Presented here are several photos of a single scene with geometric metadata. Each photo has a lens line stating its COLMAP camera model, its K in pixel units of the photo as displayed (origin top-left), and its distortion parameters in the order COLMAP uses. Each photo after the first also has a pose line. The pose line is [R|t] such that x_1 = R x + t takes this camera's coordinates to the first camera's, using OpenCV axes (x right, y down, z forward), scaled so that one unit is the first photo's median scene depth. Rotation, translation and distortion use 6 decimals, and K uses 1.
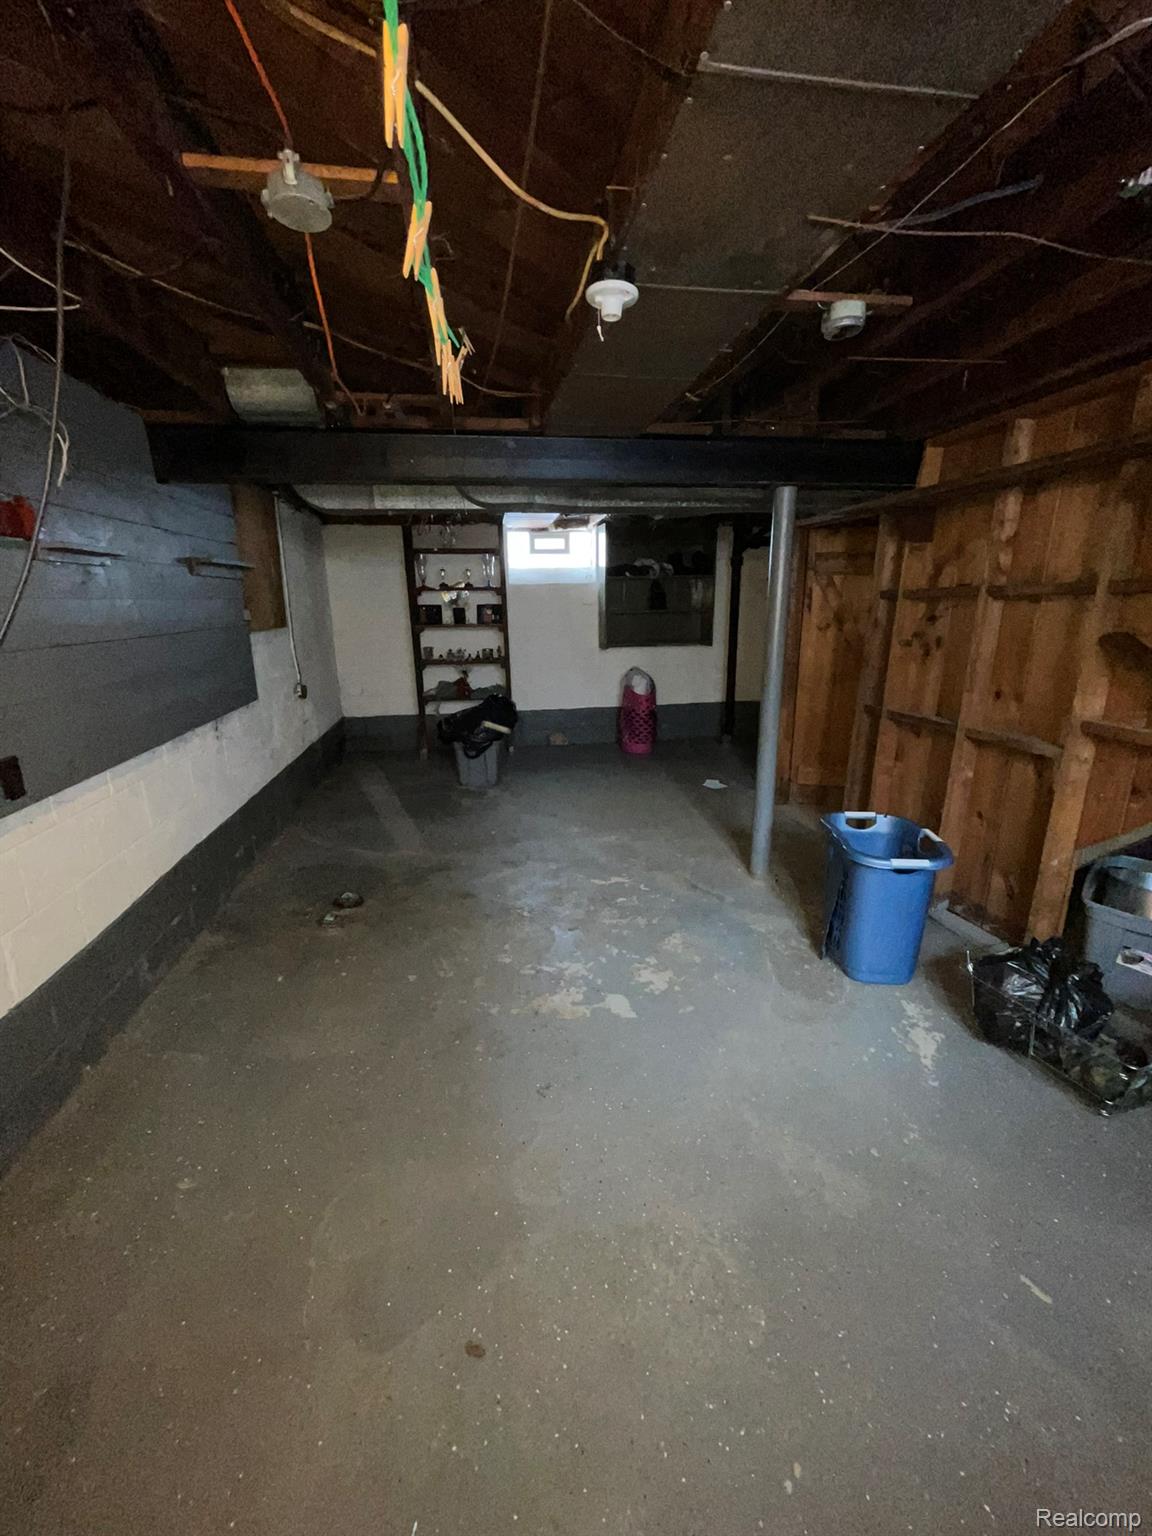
lens RADIAL K [[616.1, 0, 572.5], [0, 616.1, 762.4], [0, 0, 1]] dist [-0.006542, 0.001485]
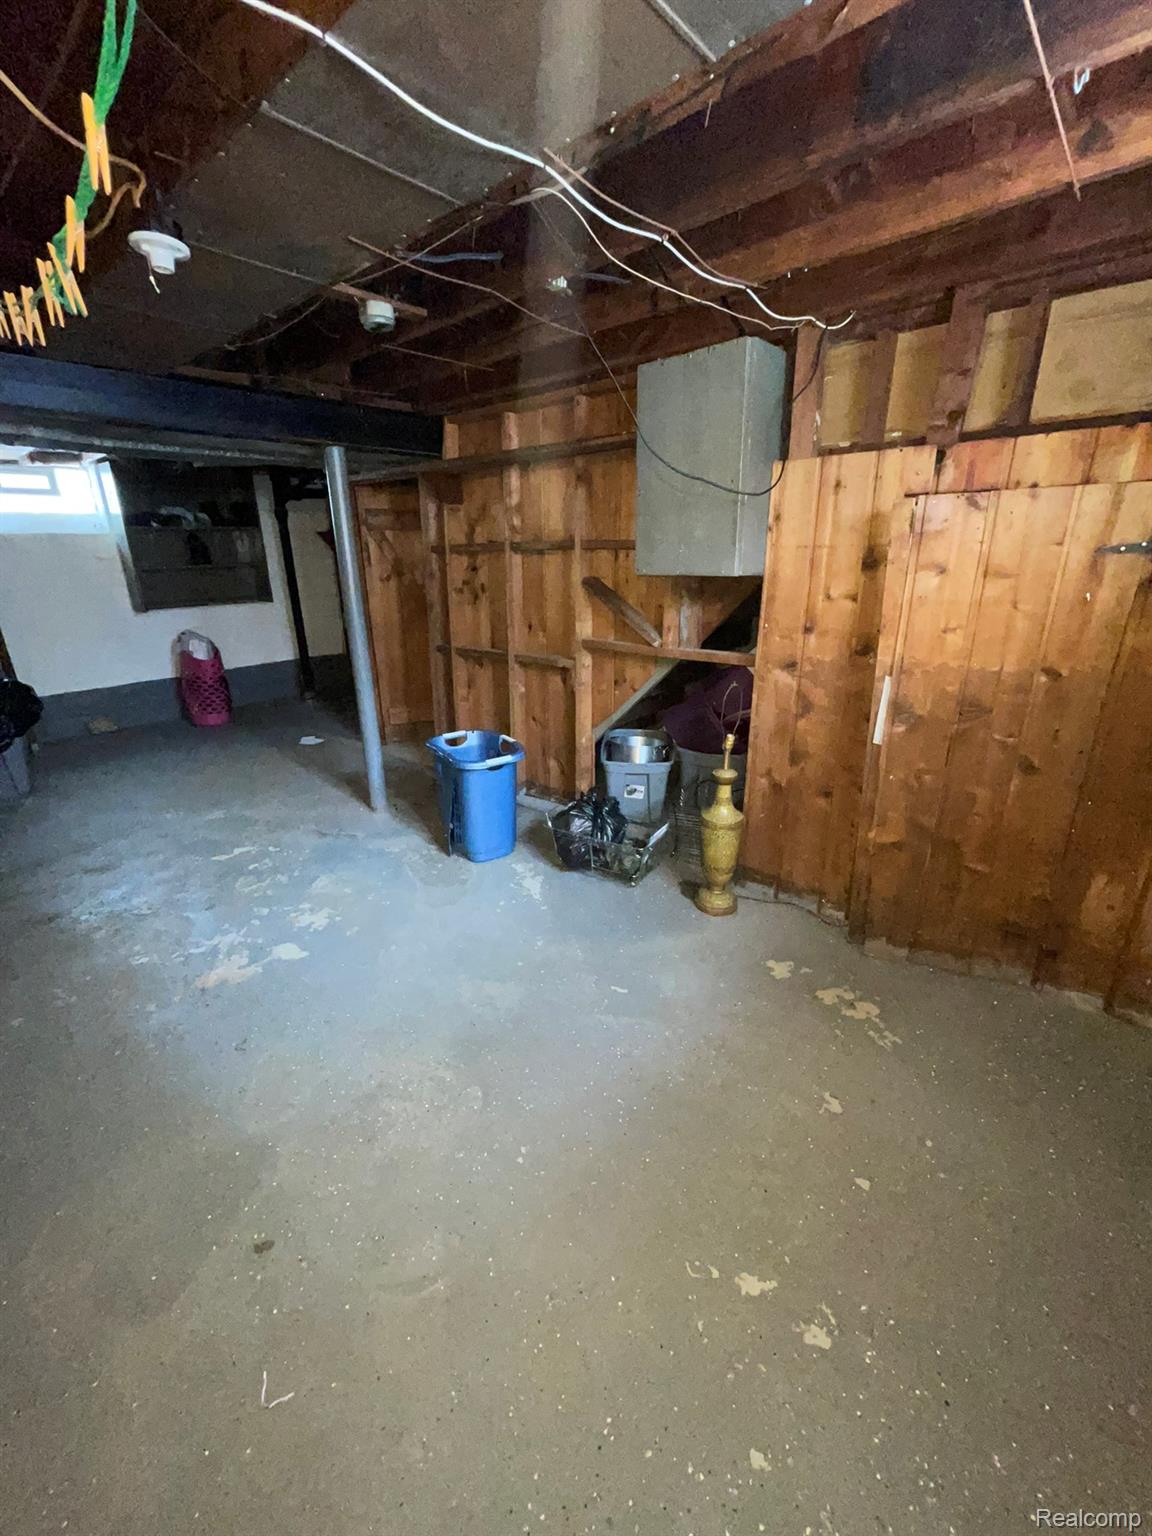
lens RADIAL K [[616.1, 0, 576.0], [0, 616.1, 768.5], [0, 0, 1]] dist [-0.006542, 0.001485]
pose [[0.766250, -0.213584, 0.606005, -0.107090], [0.164481, 0.976913, 0.136334, 0.025511], [-0.621133, -0.004789, 0.783690, -0.112208]]
